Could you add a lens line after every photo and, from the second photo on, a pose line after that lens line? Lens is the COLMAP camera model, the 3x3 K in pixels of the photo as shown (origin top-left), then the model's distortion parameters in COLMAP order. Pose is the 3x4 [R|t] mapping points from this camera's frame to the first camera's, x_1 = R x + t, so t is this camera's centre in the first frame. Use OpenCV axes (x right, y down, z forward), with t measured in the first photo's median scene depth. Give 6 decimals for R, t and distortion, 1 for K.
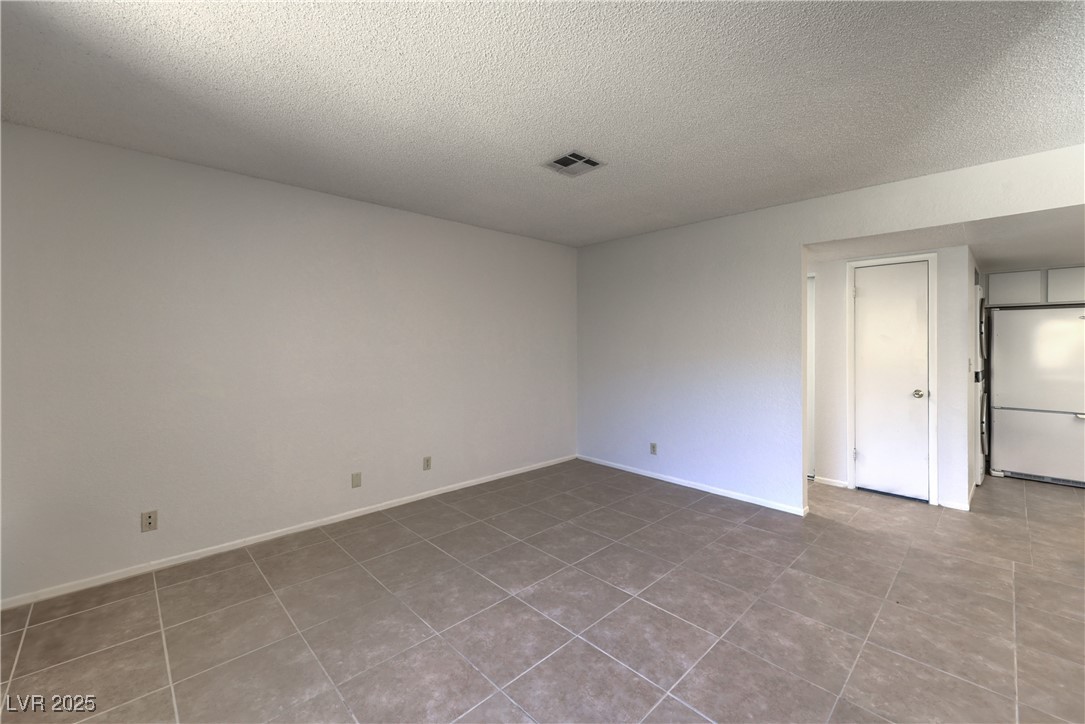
lens RADIAL K [[442.5, 0, 533.9], [0, 442.5, 342.1], [0, 0, 1]] dist [0.007168, -0.000848]
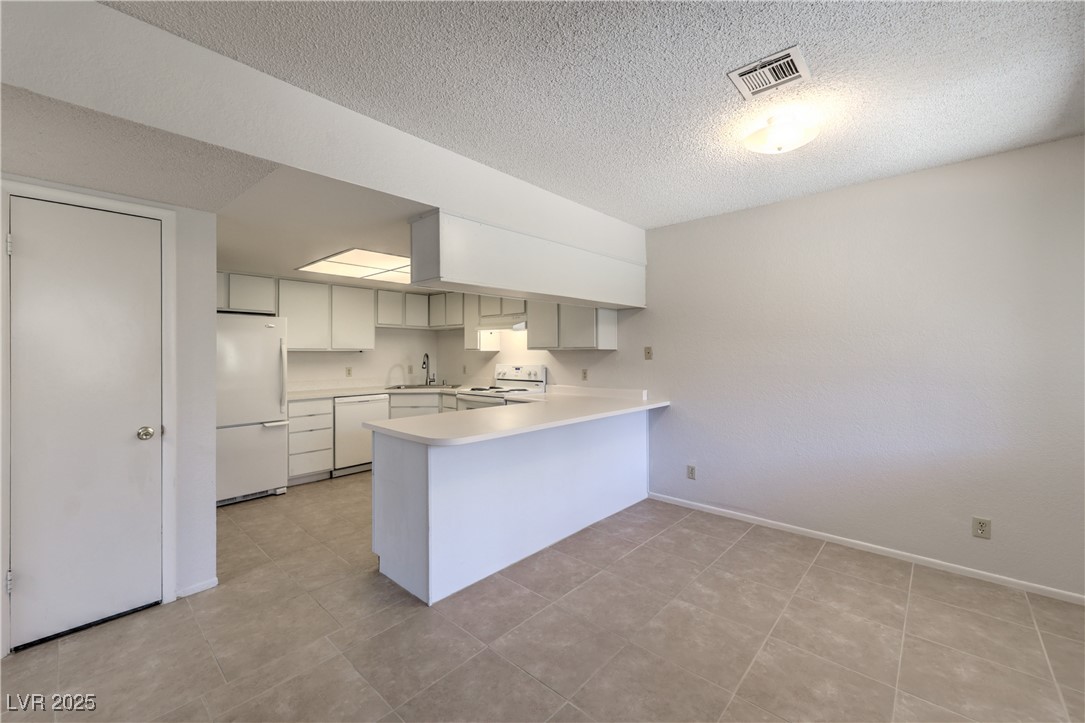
lens RADIAL K [[442.5, 0, 540.0], [0, 442.5, 349.4], [0, 0, 1]] dist [0.007168, -0.000848]
pose [[-0.073602, 0.007832, 0.997257, 0.252716], [0.005239, 0.999958, -0.007467, 0.009859], [-0.997274, 0.004675, -0.073640, 0.604058]]
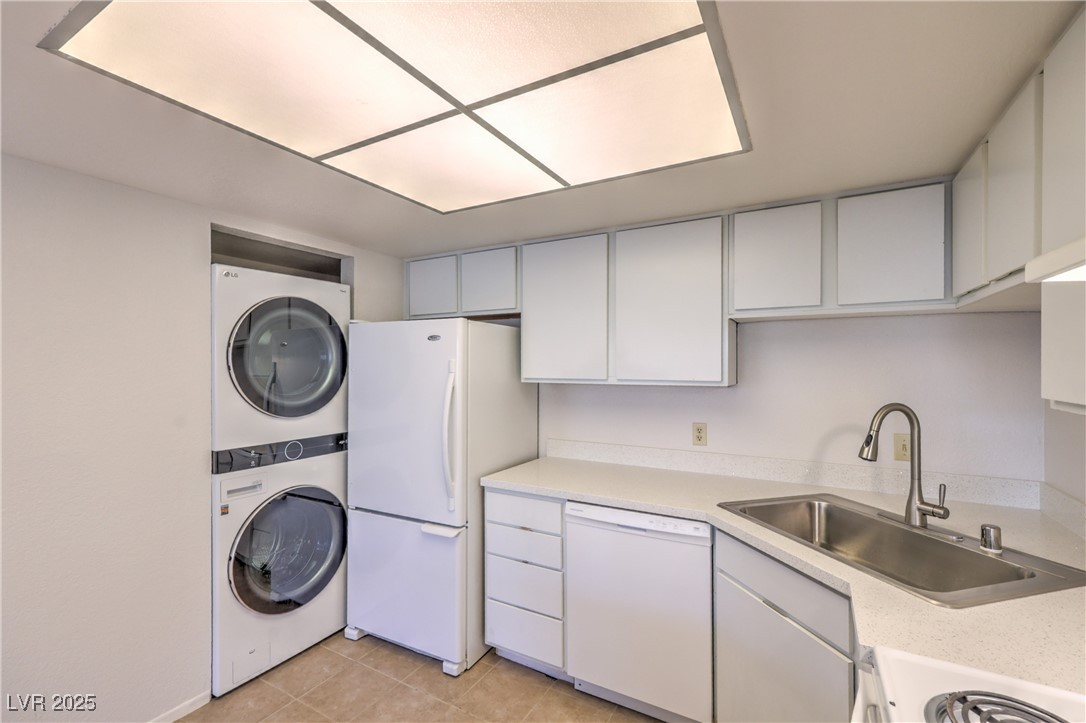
lens RADIAL K [[468.3, 0, 550.9], [0, 468.3, 370.8], [0, 0, 1]] dist [0.003108, -0.000094]
pose [[0.951896, -0.001455, 0.306418, 1.555859], [-0.000136, 0.999987, 0.005170, -0.024638], [-0.306421, -0.004963, 0.951883, 0.575244]]
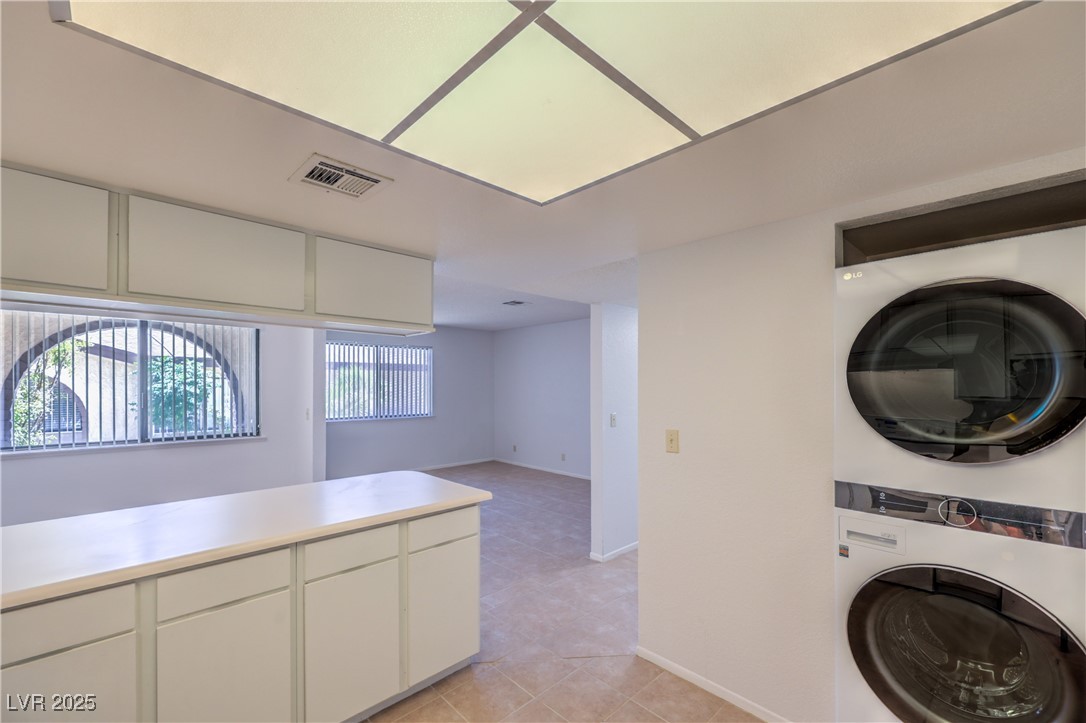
lens RADIAL K [[442.9, 0, 540.0], [0, 442.9, 398.7], [0, 0, 1]] dist [0.007168, -0.000848]
pose [[0.016795, 0.030228, -0.999402, 1.833371], [-0.002145, 0.999542, 0.030196, -0.024822], [0.999857, 0.001637, 0.016852, 0.951312]]
